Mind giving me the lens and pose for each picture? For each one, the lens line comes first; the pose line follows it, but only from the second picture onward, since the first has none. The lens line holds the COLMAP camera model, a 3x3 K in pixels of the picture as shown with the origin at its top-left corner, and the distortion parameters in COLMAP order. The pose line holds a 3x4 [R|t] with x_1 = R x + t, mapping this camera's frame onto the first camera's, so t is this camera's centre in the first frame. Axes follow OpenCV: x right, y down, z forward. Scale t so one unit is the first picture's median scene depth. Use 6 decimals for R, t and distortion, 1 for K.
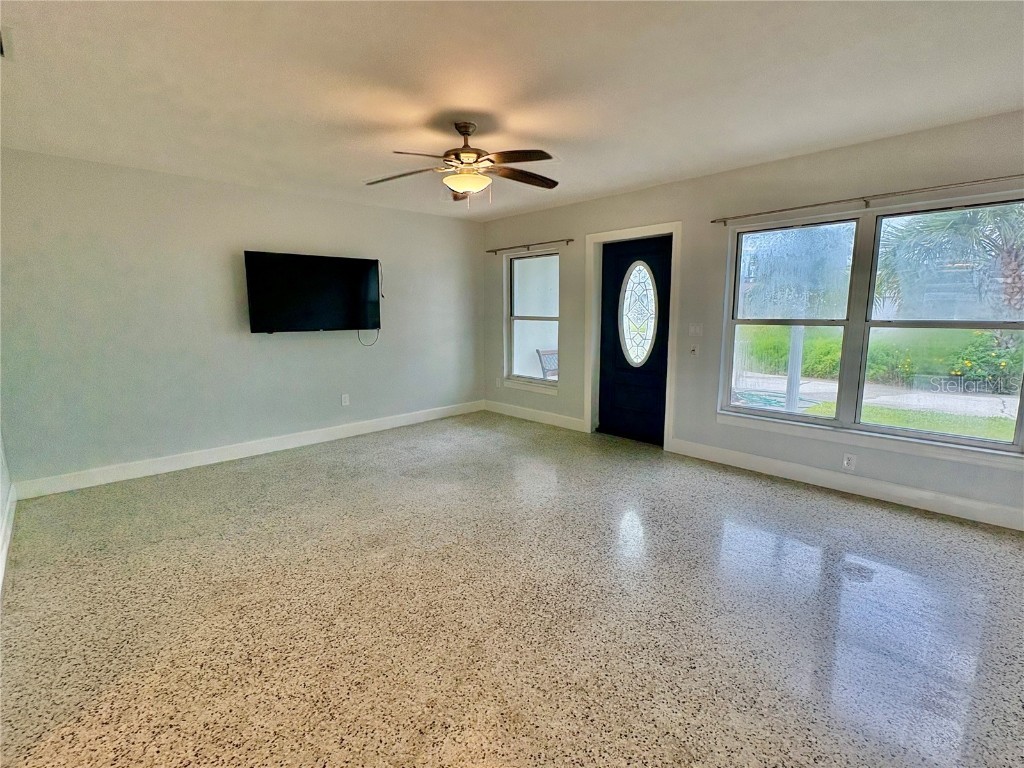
lens RADIAL K [[476.0, 0, 512.0], [0, 476.0, 384.0], [0, 0, 1]] dist [-0.003233, 0.000570]
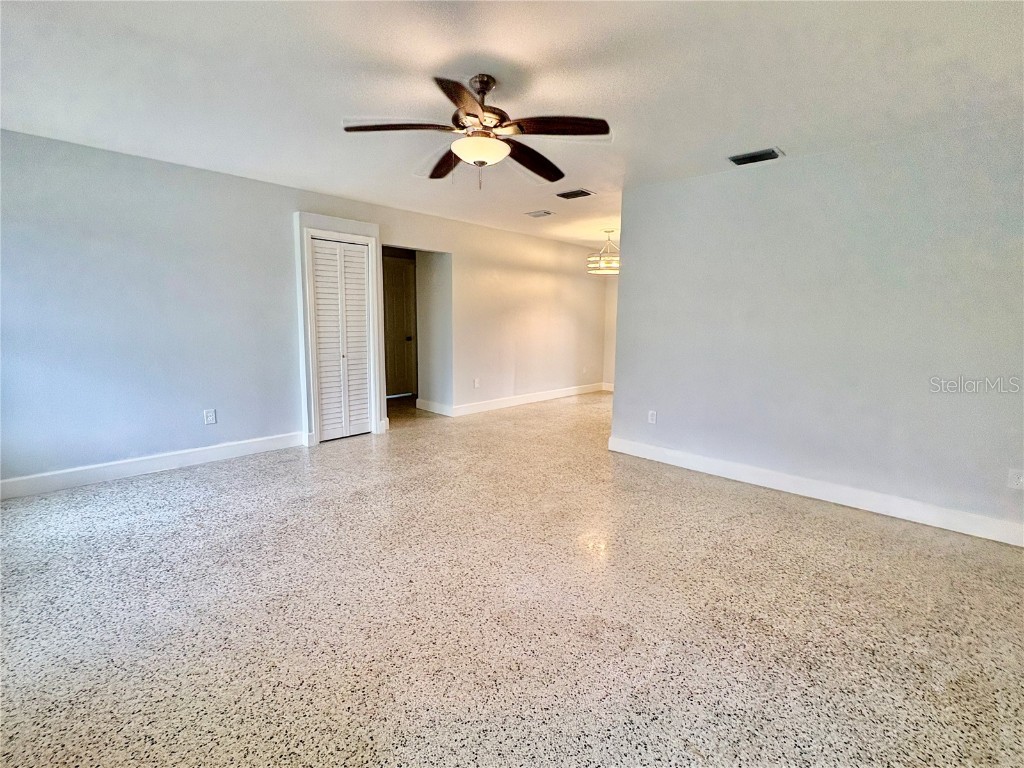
lens RADIAL K [[476.0, 0, 512.0], [0, 476.0, 384.0], [0, 0, 1]] dist [-0.003233, 0.000570]
pose [[-0.998723, -0.003329, -0.050410, -0.113320], [-0.017816, 0.956927, 0.289783, -0.301998], [0.047274, 0.290311, -0.955764, 2.050596]]
